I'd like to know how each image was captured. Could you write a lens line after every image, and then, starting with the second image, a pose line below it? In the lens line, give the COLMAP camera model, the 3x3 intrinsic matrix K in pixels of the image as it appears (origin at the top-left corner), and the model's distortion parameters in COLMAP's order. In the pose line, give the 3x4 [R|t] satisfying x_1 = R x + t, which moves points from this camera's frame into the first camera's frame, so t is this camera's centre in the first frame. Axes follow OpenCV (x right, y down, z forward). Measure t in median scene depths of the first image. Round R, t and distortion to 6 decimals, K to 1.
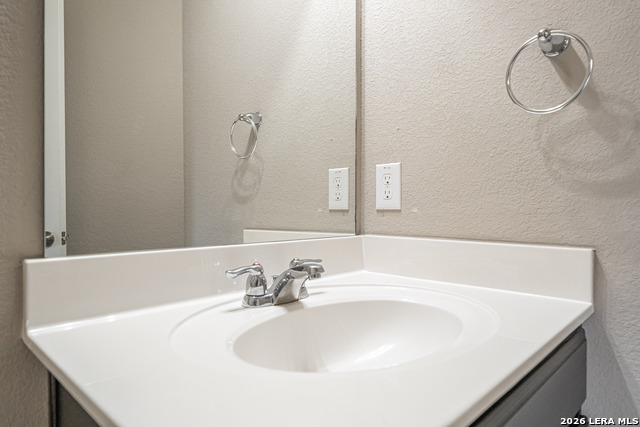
lens RADIAL K [[401.0, 0, 318.9], [0, 401.0, 213.3], [0, 0, 1]] dist [0.006817, 0.000546]
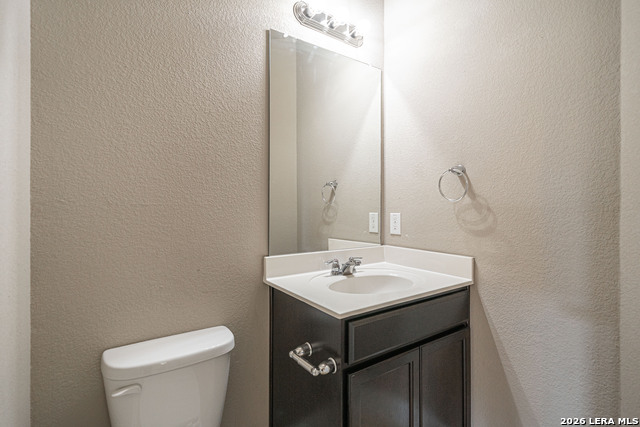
lens RADIAL K [[300.3, 0, 316.8], [0, 300.3, 211.9], [0, 0, 1]] dist [0.004860, 0.000112]
pose [[0.978300, -0.001556, -0.207187, 0.095366], [0.001628, 0.999999, 0.000178, -0.134241], [0.207186, -0.000511, 0.978301, -0.691598]]
